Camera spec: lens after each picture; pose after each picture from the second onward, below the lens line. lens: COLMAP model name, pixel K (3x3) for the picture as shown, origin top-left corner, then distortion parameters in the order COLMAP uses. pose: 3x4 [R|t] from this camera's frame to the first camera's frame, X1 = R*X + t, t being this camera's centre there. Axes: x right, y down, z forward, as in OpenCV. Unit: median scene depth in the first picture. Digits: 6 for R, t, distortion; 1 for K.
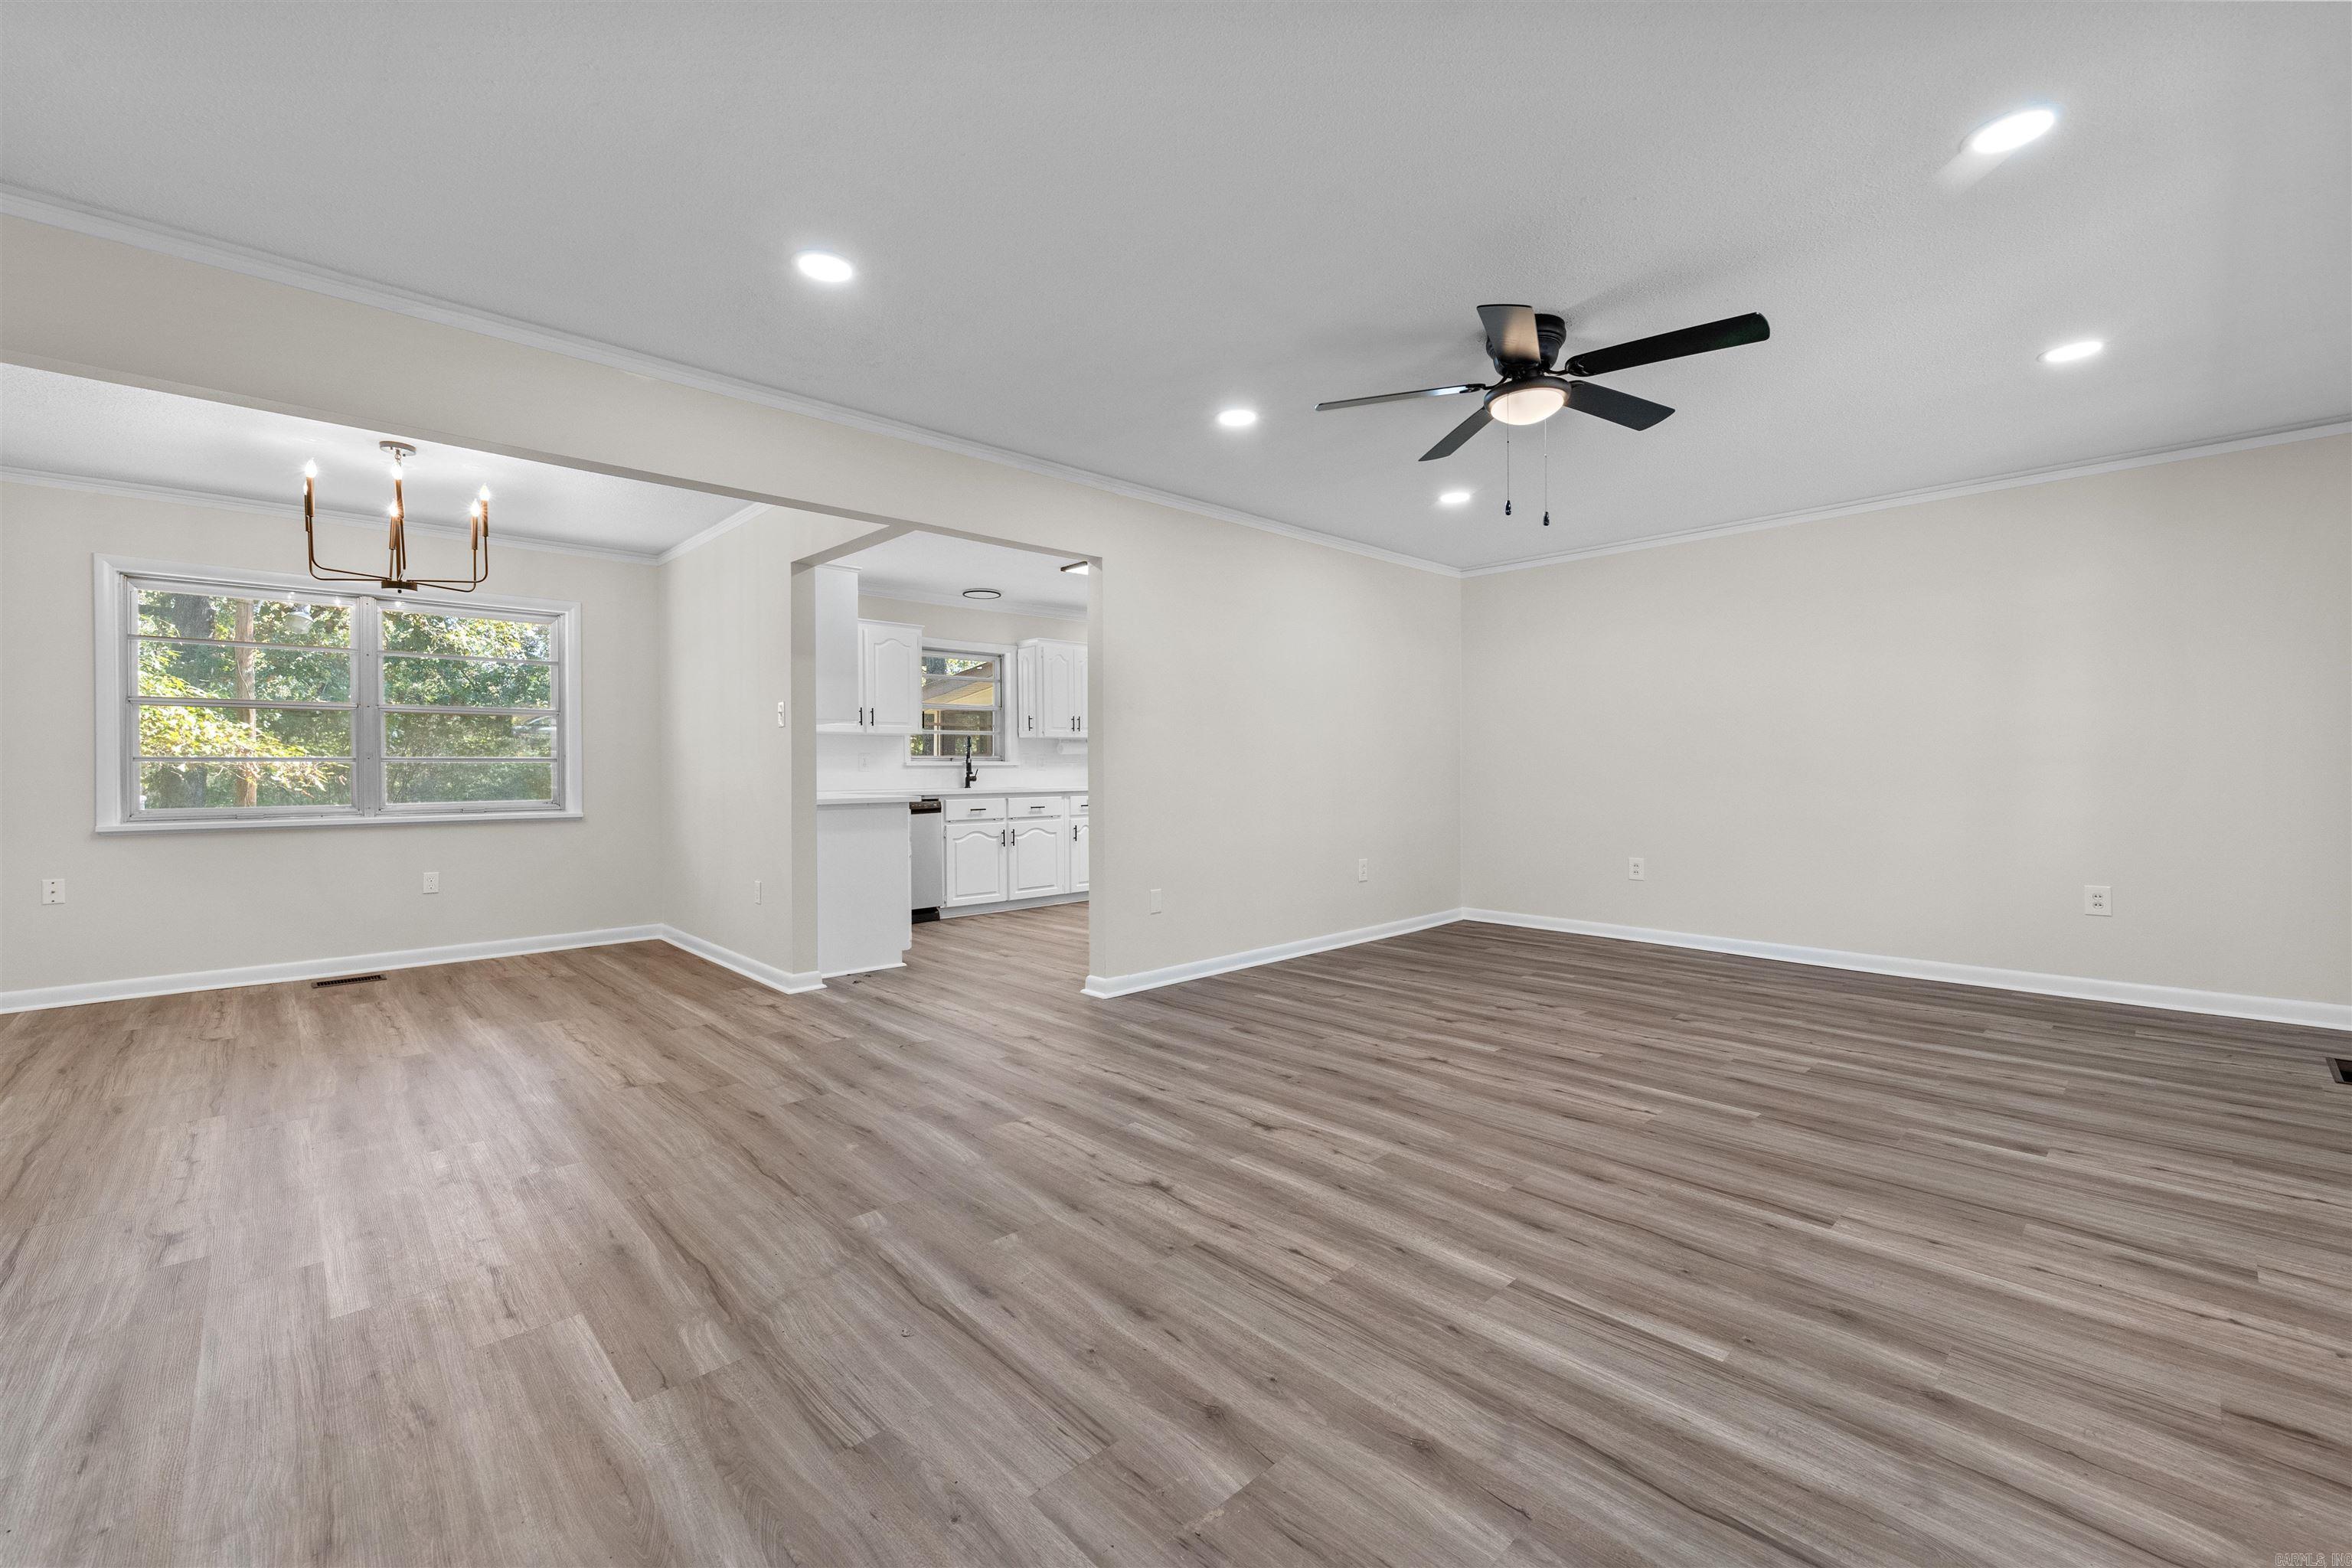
lens RADIAL K [[960.1, 0, 1176.5], [0, 960.1, 769.5], [0, 0, 1]] dist [0.009244, -0.004230]
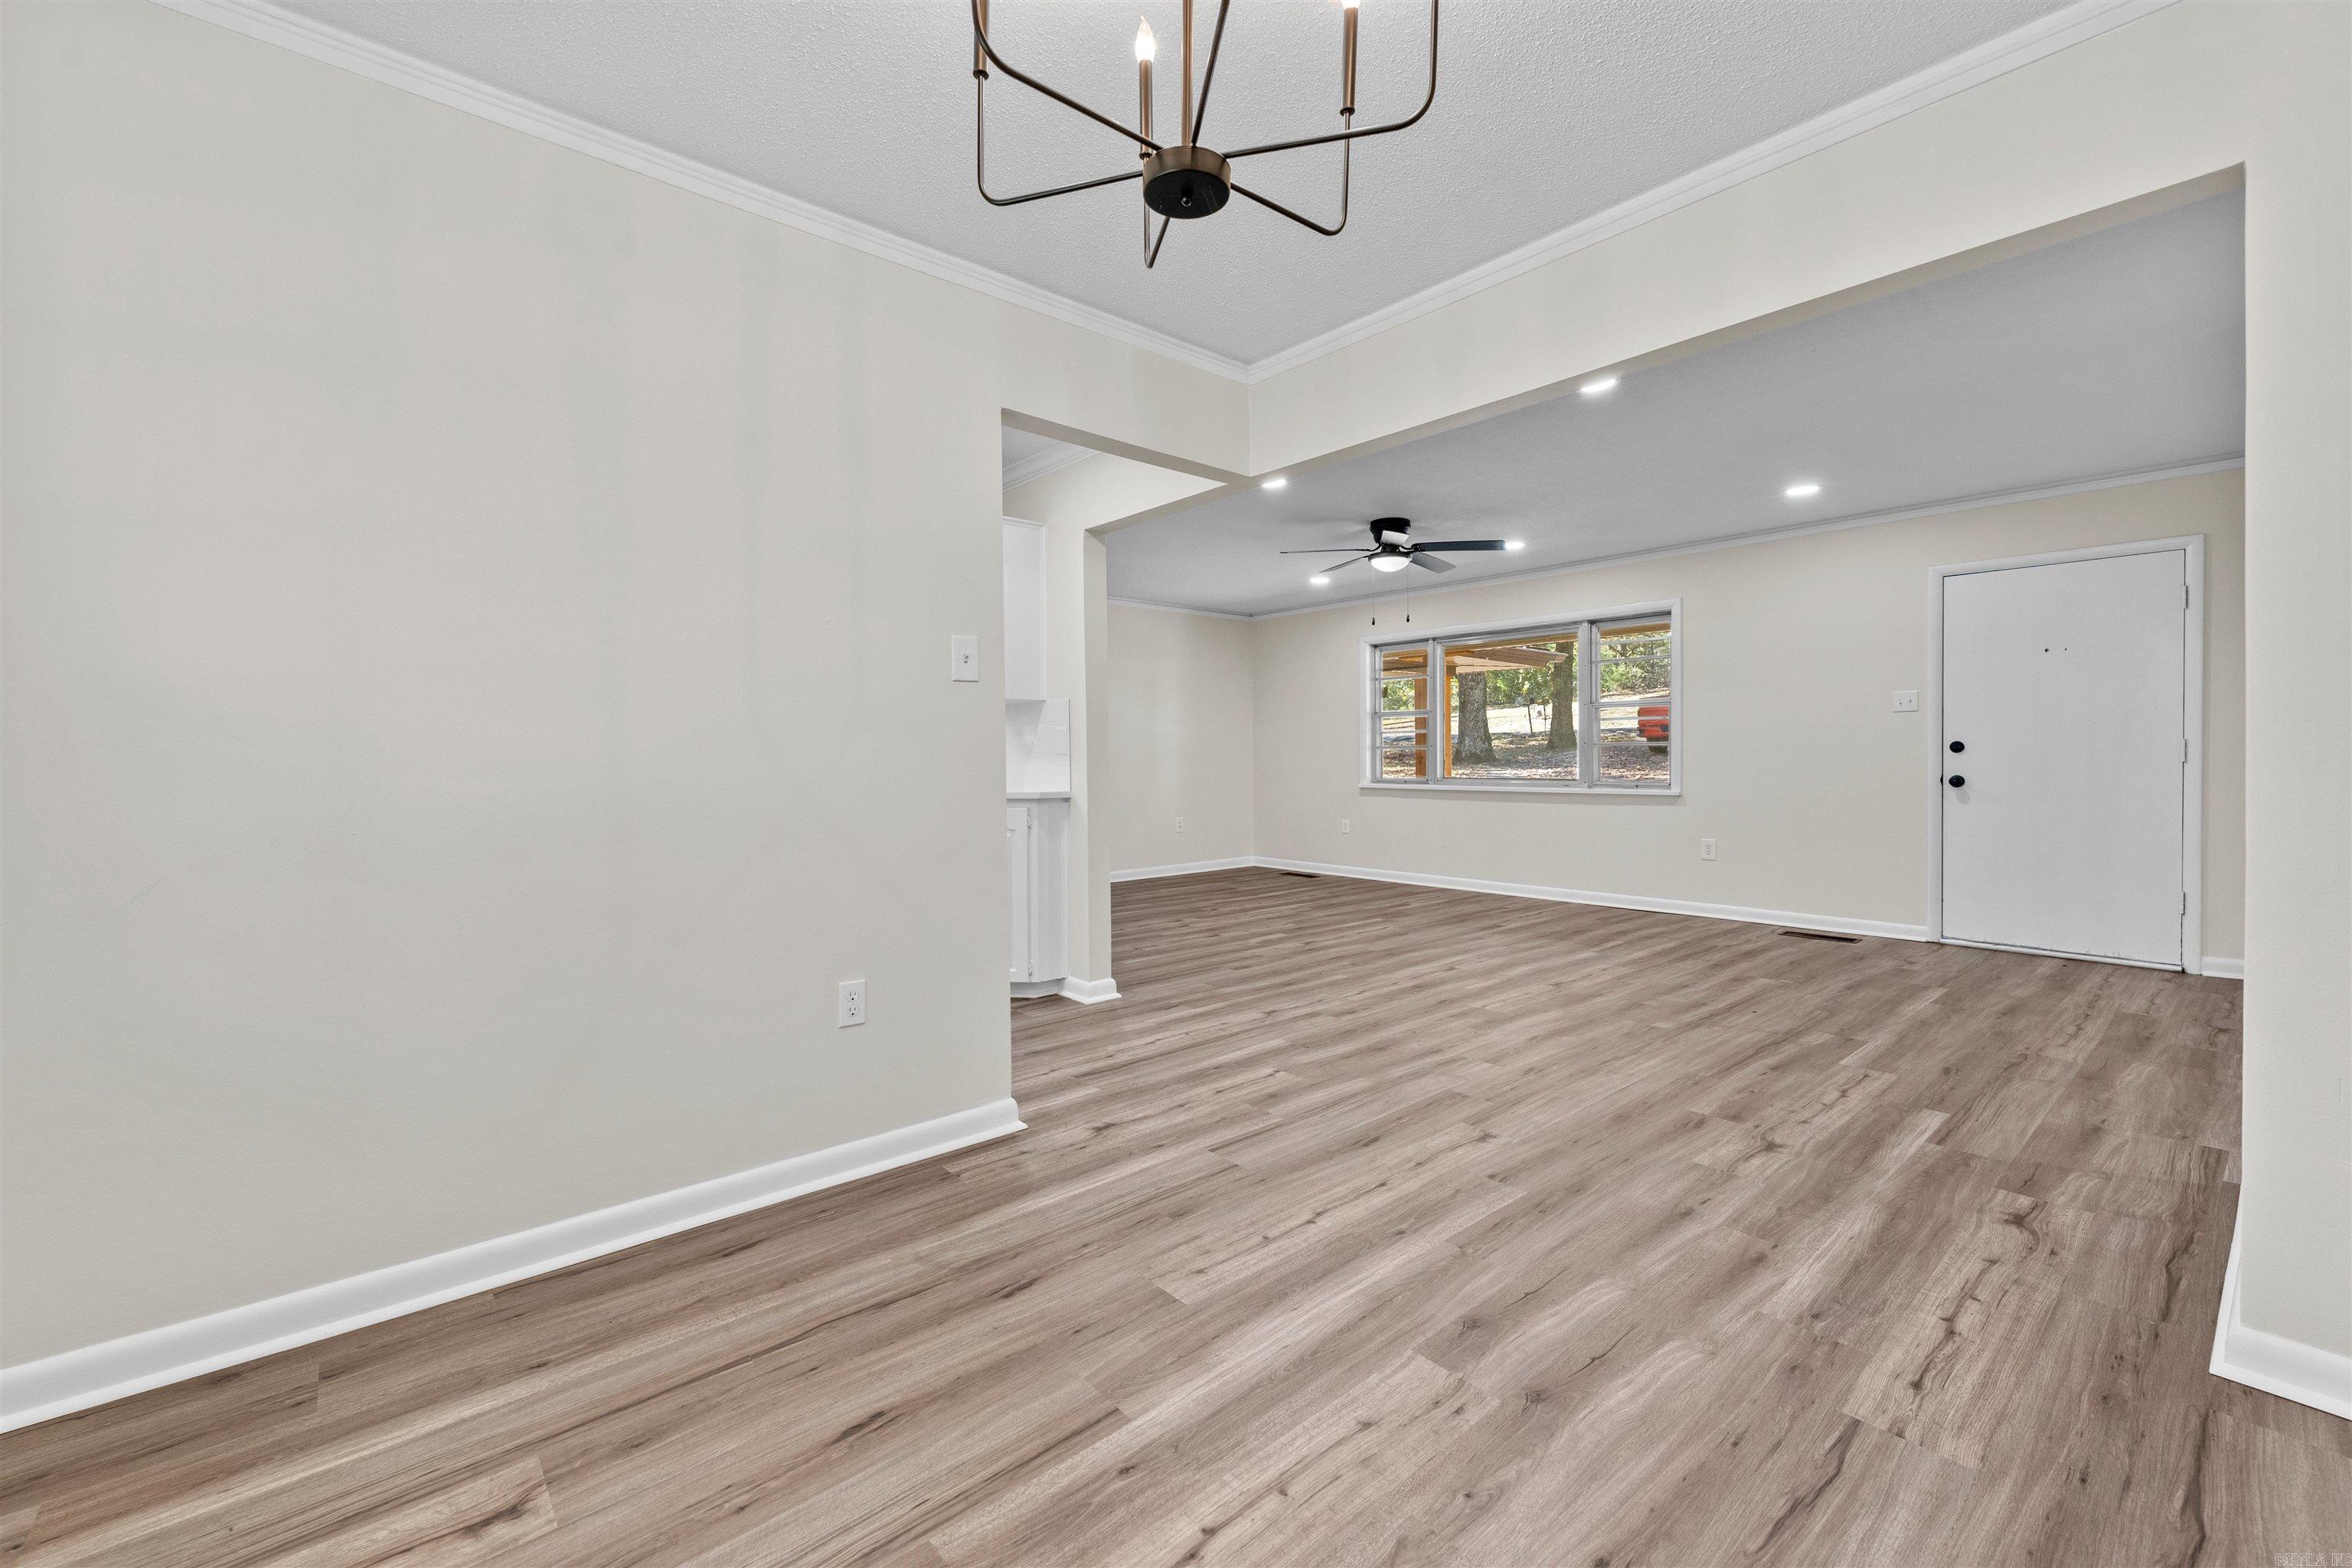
lens RADIAL K [[960.1, 0, 1170.1], [0, 960.1, 769.9], [0, 0, 1]] dist [0.009244, -0.004230]
pose [[0.050609, -0.008361, 0.998684, -1.382429], [0.007939, 0.999937, 0.007969, 0.006443], [-0.998687, 0.007525, 0.050672, 1.211888]]
